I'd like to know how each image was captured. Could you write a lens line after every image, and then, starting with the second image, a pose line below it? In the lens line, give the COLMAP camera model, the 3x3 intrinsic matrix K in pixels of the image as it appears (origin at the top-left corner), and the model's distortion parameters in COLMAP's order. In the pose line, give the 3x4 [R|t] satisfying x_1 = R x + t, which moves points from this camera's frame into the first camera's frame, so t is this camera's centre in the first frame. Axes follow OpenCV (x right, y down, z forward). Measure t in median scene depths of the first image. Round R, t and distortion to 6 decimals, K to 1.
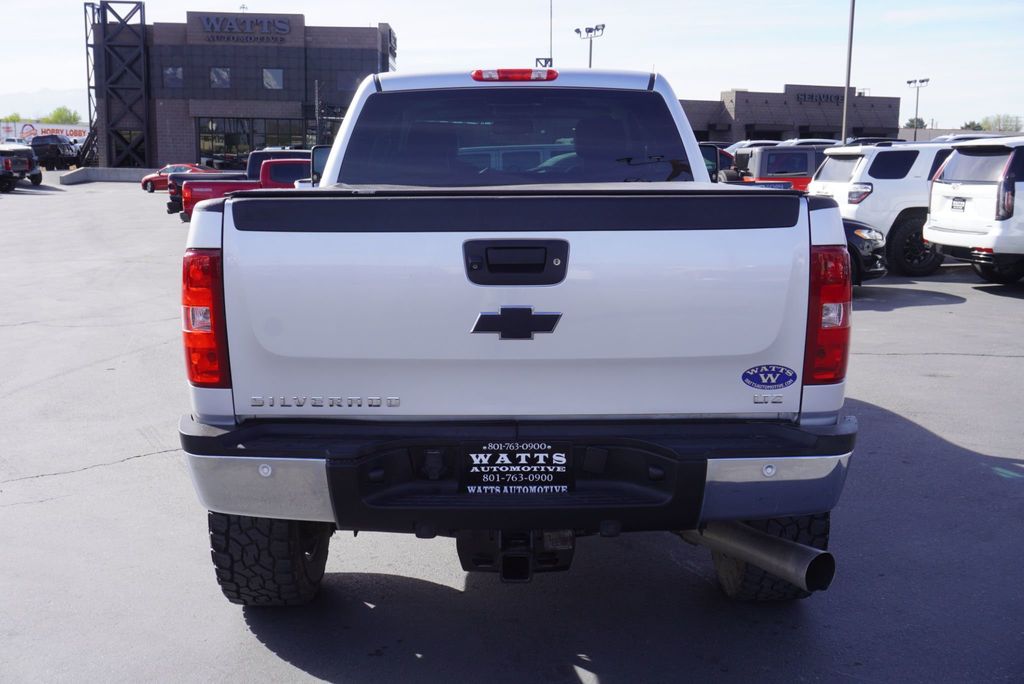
lens RADIAL K [[1125.2, 0, 512.0], [0, 1125.2, 342.0], [0, 0, 1]] dist [0.022383, 0.016916]
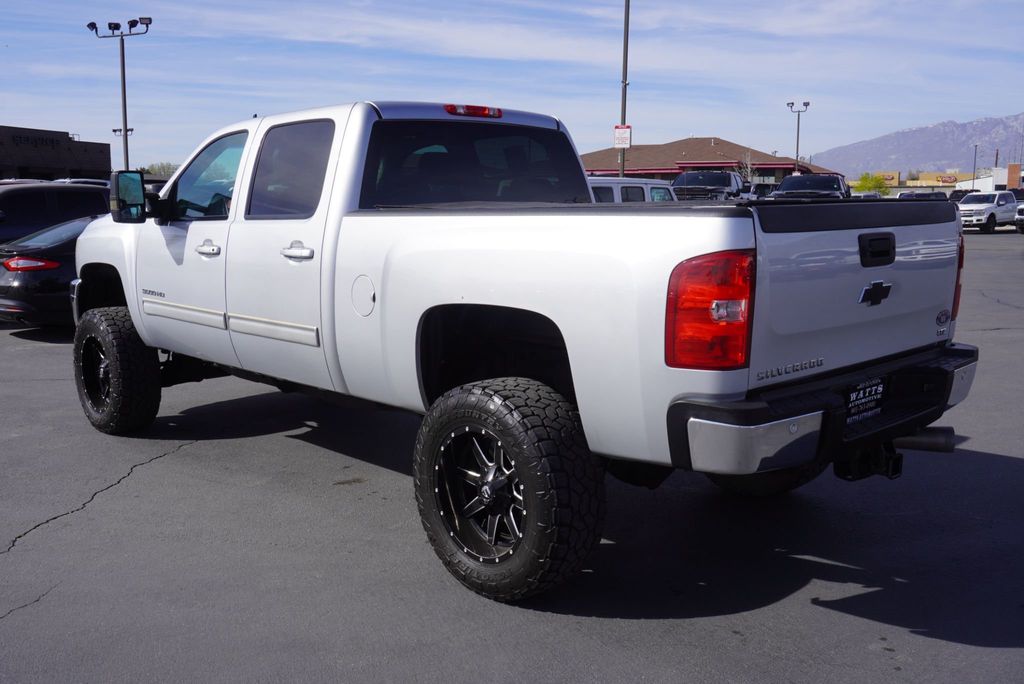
lens RADIAL K [[1016.9, 0, 511.5], [0, 1016.9, 328.9], [0, 0, 1]] dist [-0.000529, -0.000067]
pose [[0.695743, -0.089126, 0.712740, -0.732911], [0.115063, 0.993287, 0.011889, -0.024510], [-0.709015, 0.073739, 0.701328, 0.263190]]
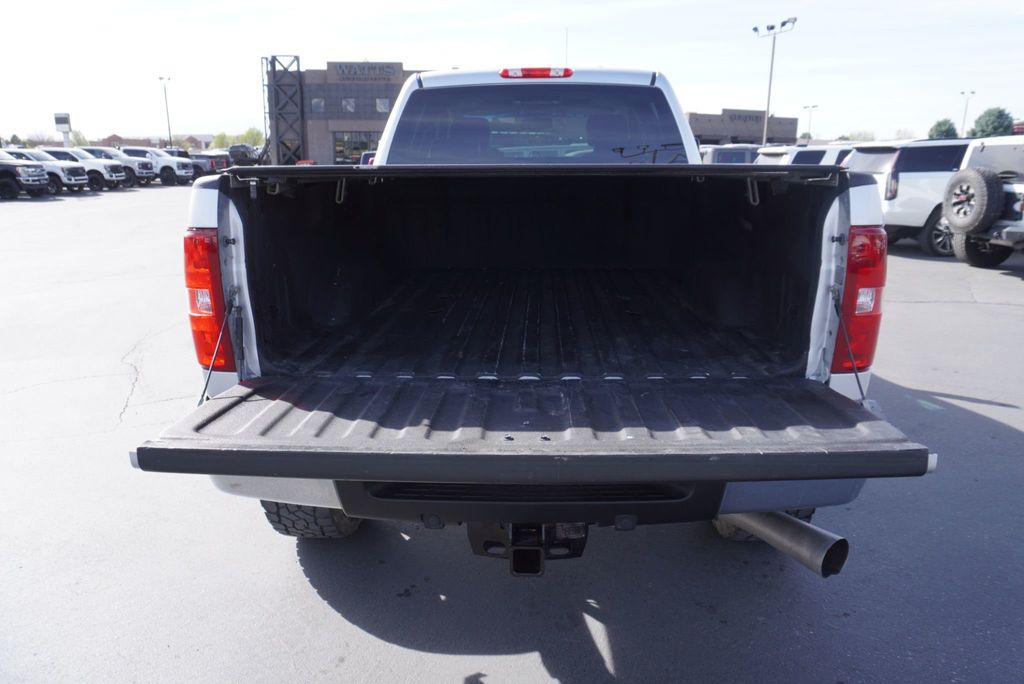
lens RADIAL K [[706.1, 0, 515.0], [0, 706.1, 337.6], [0, 0, 1]] dist [-0.058303, 0.048711]
pose [[0.999343, 0.006434, -0.035666, 0.008161], [-0.003331, 0.996256, 0.086390, -0.026055], [0.036089, -0.086215, 0.995623, 0.251974]]
